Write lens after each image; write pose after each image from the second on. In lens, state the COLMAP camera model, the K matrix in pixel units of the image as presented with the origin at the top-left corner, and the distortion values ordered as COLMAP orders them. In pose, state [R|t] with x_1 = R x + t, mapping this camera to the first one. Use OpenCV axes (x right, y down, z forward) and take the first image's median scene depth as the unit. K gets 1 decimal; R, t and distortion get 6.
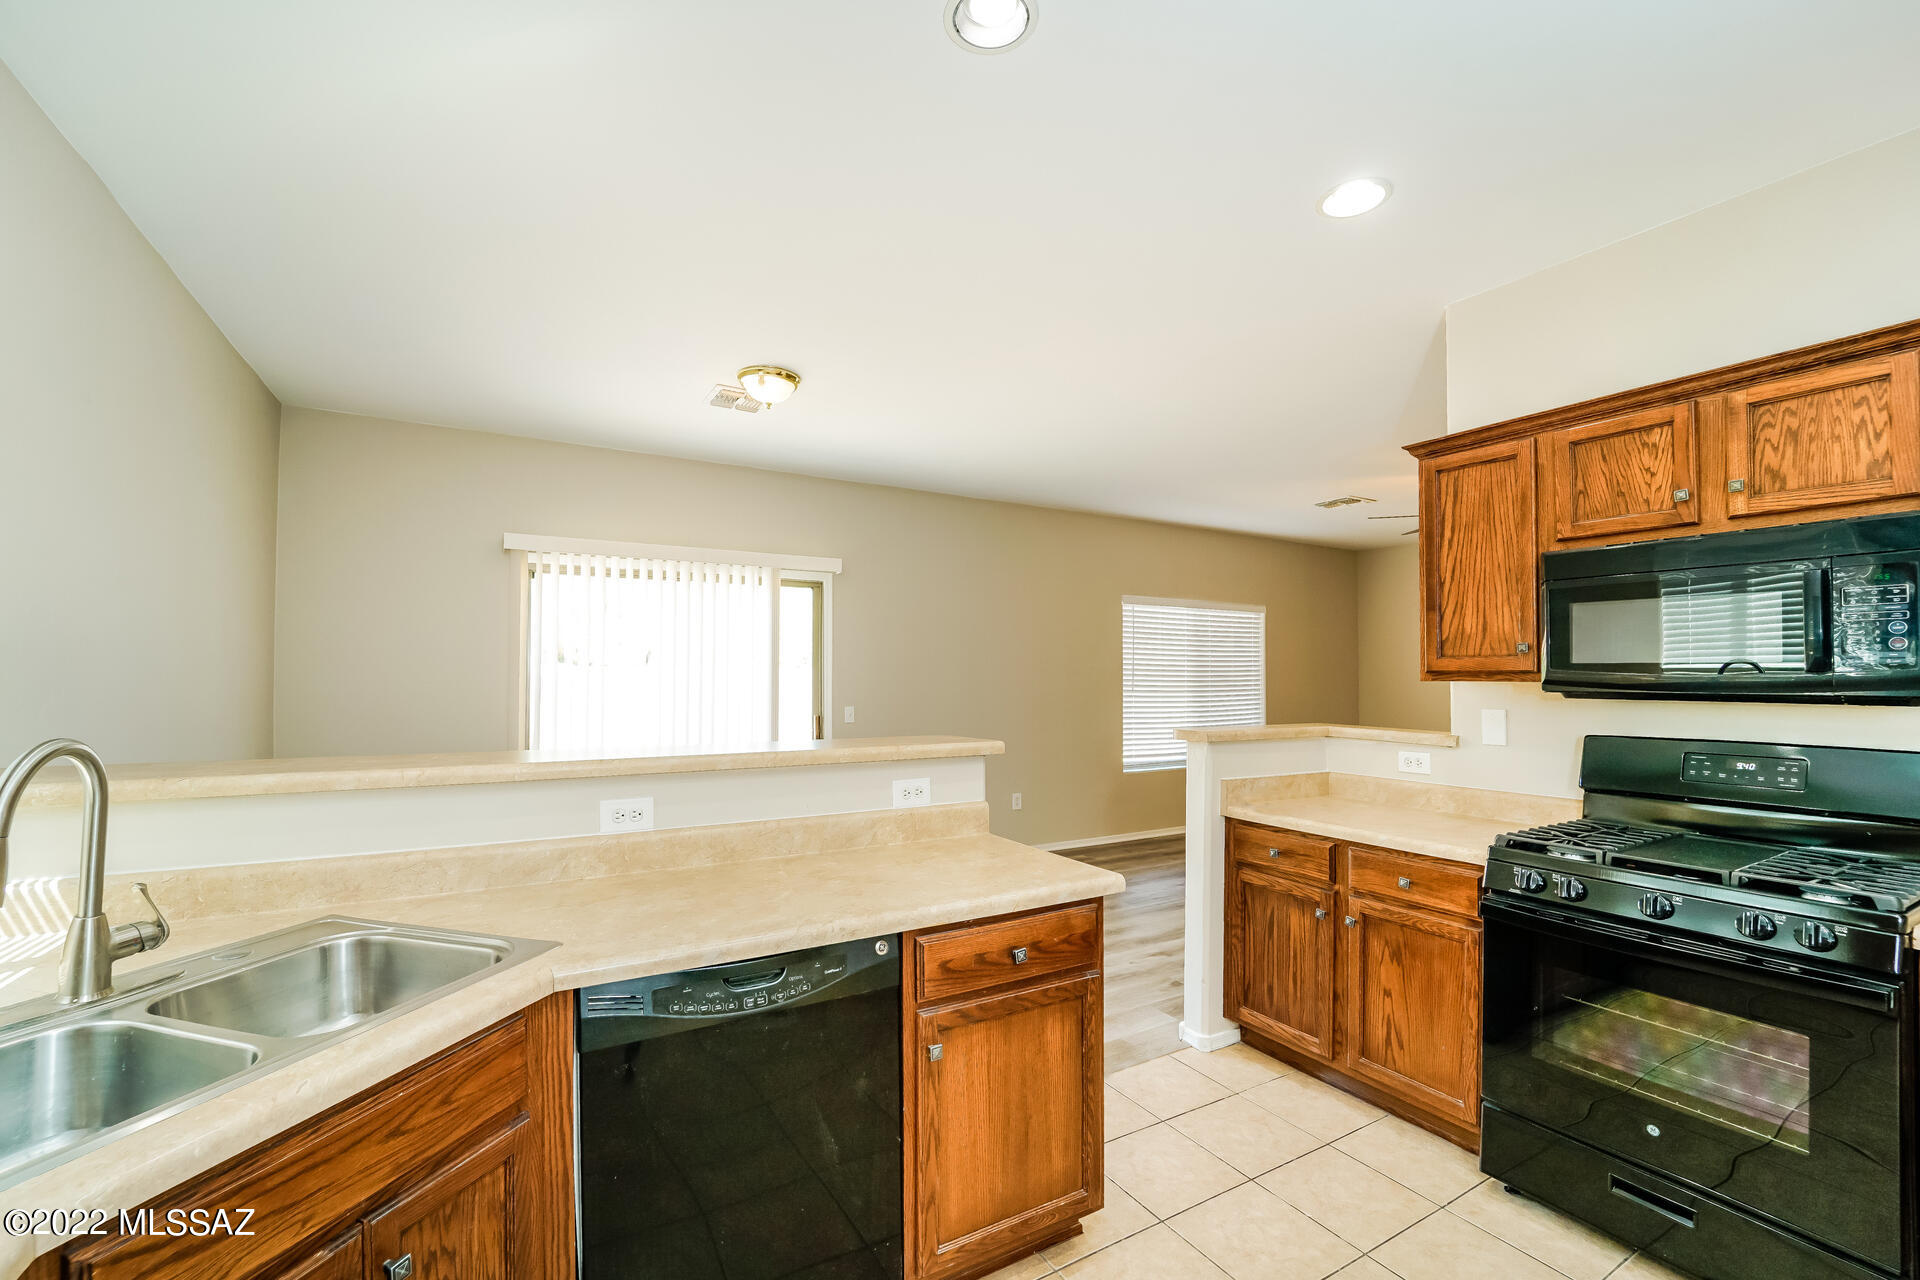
lens RADIAL K [[777.8, 0, 990.1], [0, 777.8, 670.5], [0, 0, 1]] dist [-0.015811, 0.000045]
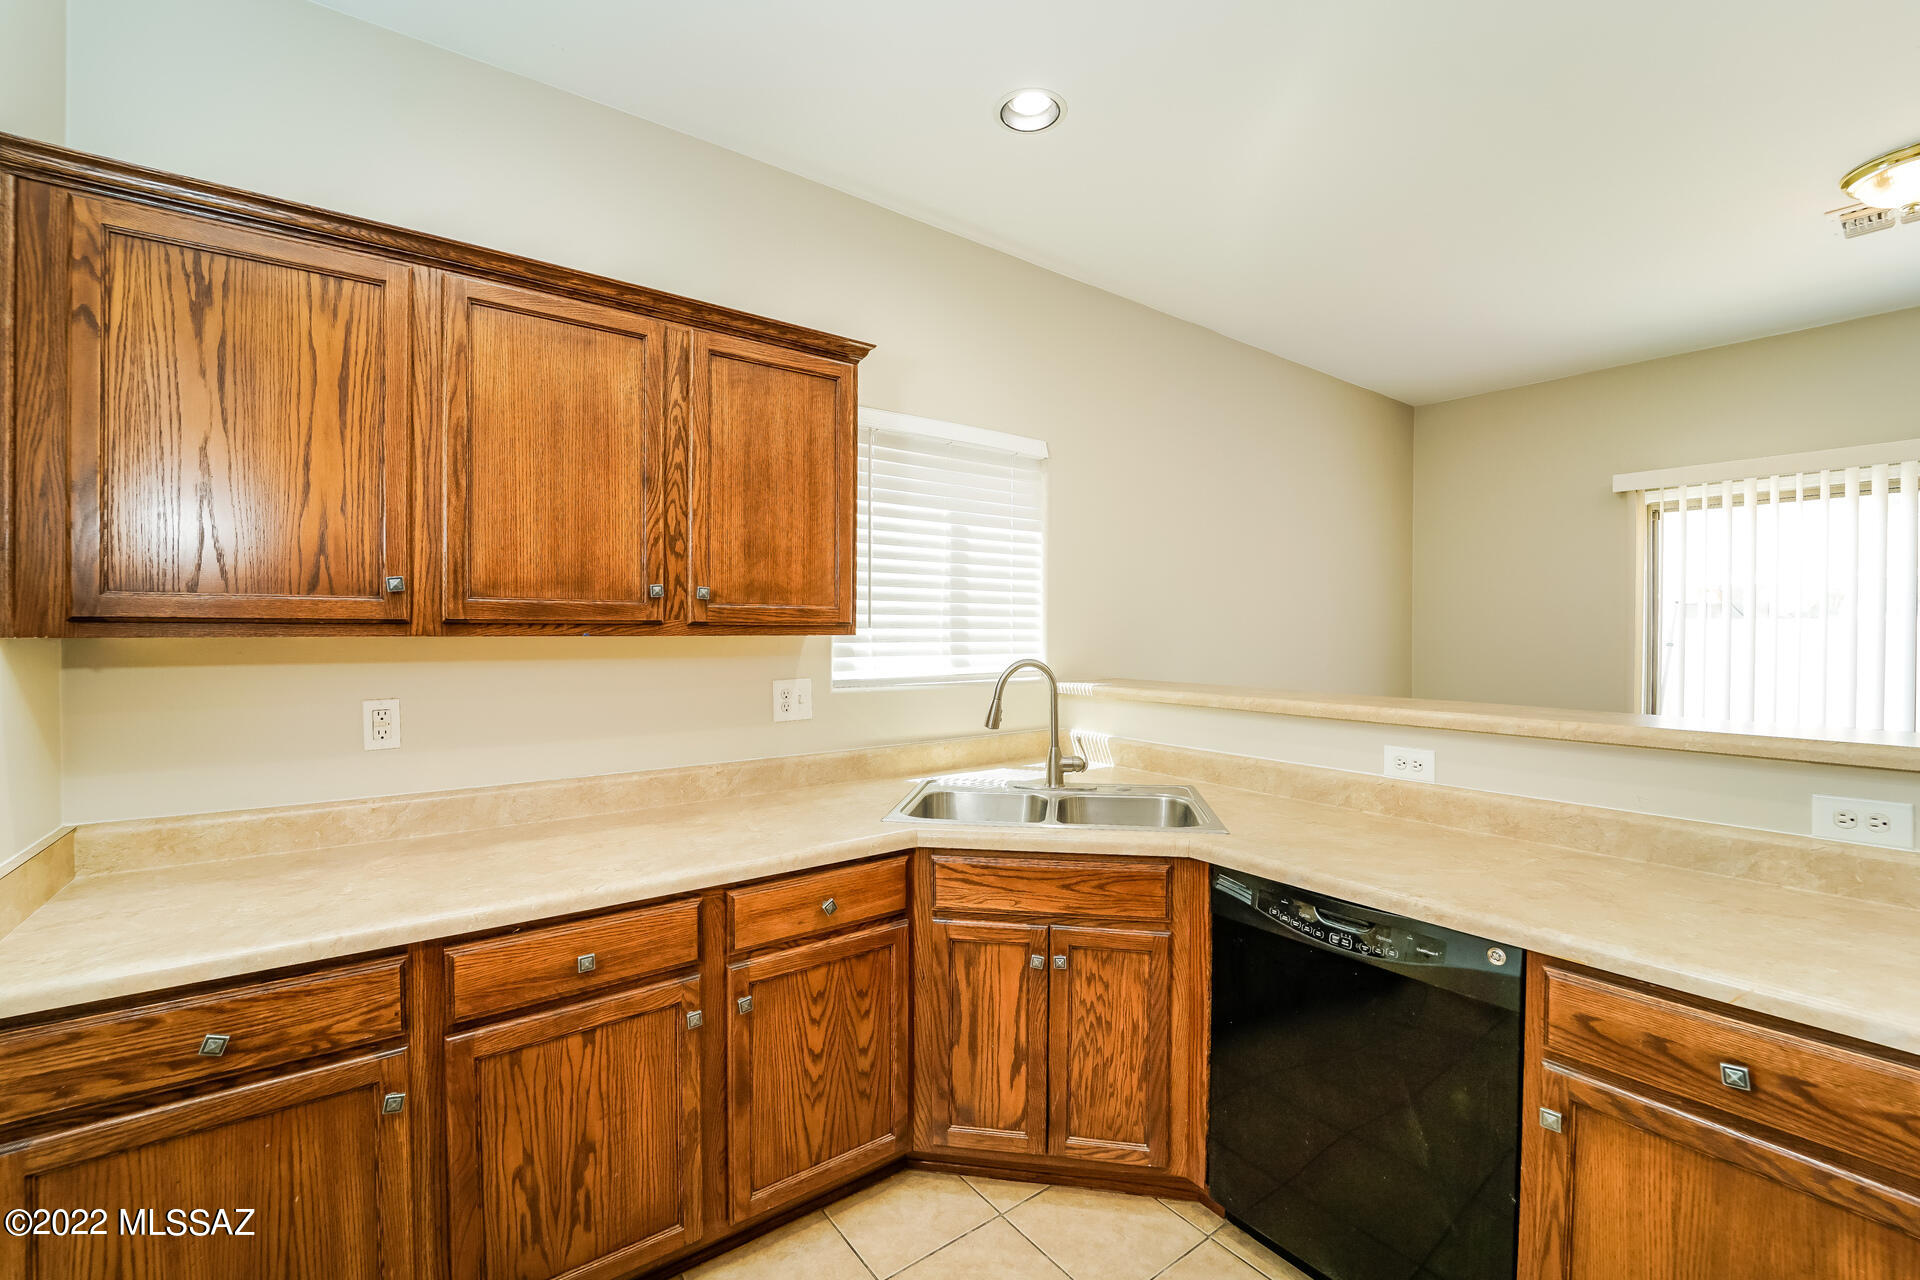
lens RADIAL K [[777.8, 0, 956.7], [0, 777.8, 640.1], [0, 0, 1]] dist [-0.015811, 0.000045]
pose [[0.120173, 0.010064, -0.992702, 0.591670], [0.010378, 0.999881, 0.011393, 0.000450], [0.992699, -0.011671, 0.120054, 0.315987]]
